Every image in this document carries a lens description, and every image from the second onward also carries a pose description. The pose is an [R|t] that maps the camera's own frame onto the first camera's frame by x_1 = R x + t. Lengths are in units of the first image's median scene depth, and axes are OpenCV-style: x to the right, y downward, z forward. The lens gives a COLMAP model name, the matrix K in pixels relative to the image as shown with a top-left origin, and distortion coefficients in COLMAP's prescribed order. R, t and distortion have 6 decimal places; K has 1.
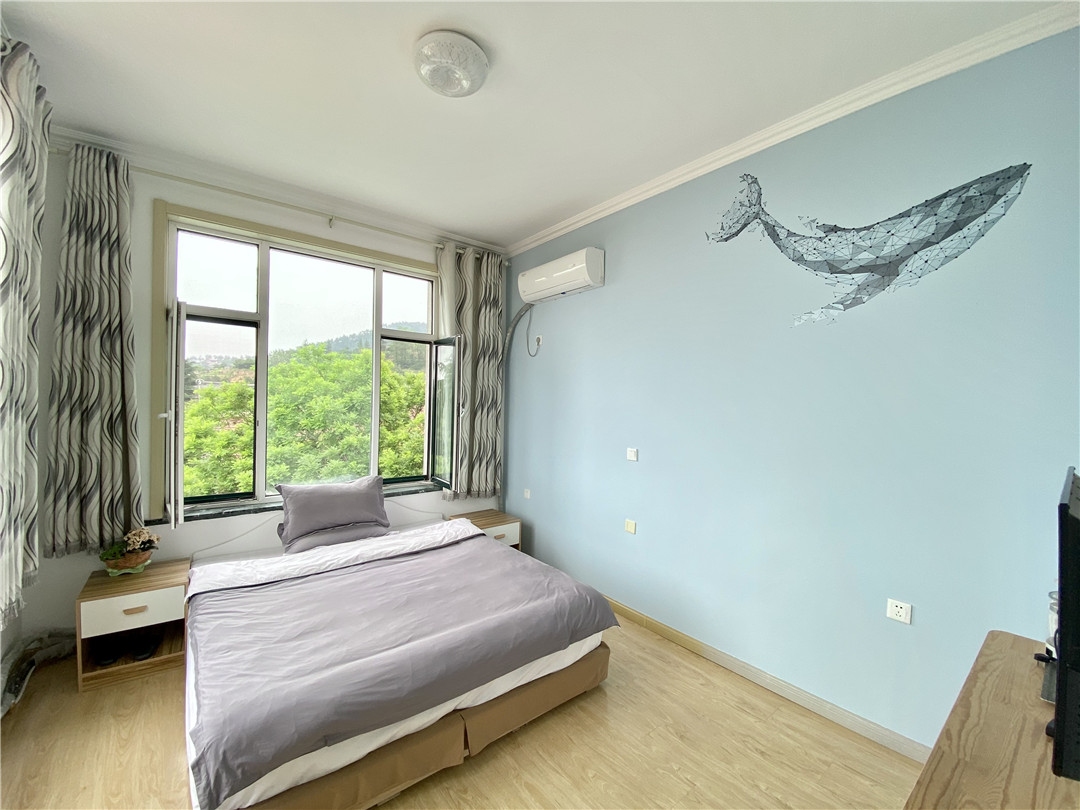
lens RADIAL K [[439.8, 0, 537.9], [0, 439.8, 403.9], [0, 0, 1]] dist [0.042447, -0.031568]
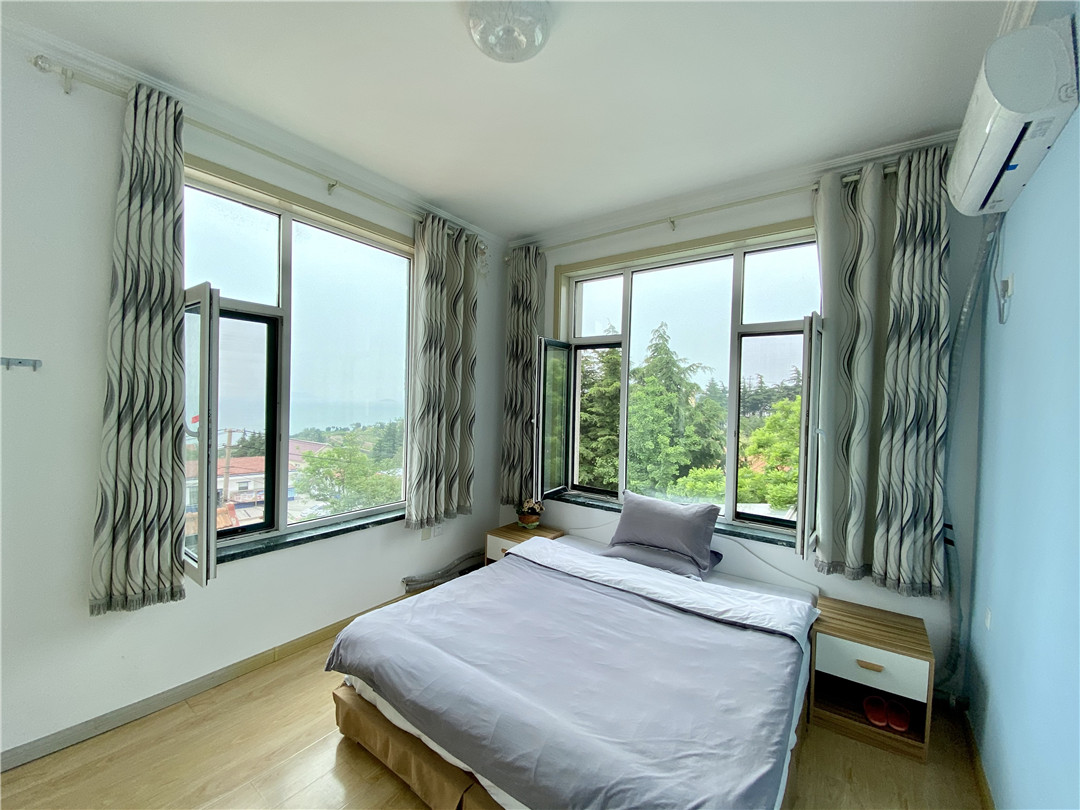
lens RADIAL K [[439.8, 0, 537.9], [0, 439.8, 403.9], [0, 0, 1]] dist [0.042447, -0.031568]
pose [[0.255420, -0.003558, -0.966824, 0.391653], [-0.025389, 0.999624, -0.010386, -0.010097], [0.966497, 0.027199, 0.255234, 0.514349]]
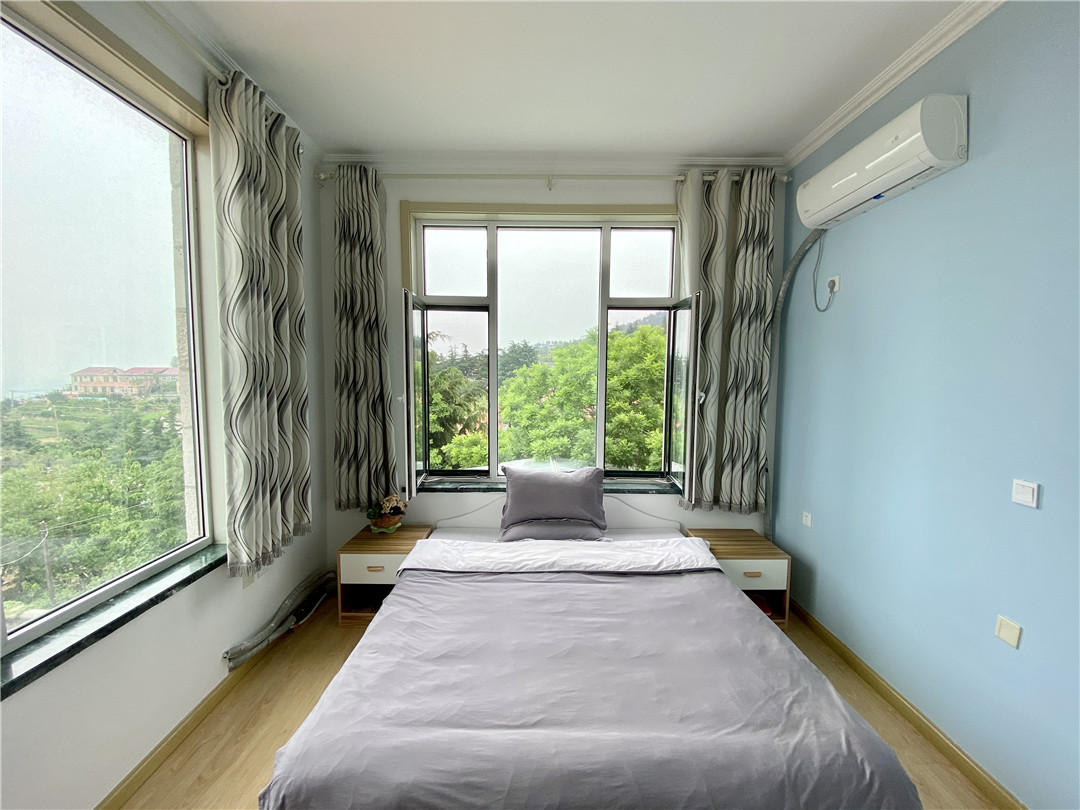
lens RADIAL K [[439.8, 0, 537.9], [0, 439.8, 403.9], [0, 0, 1]] dist [0.042447, -0.031568]
pose [[0.785296, 0.029708, -0.618407, 0.086059], [0.006565, 0.998392, 0.056299, -0.015676], [0.619085, -0.048271, 0.783839, 0.274435]]
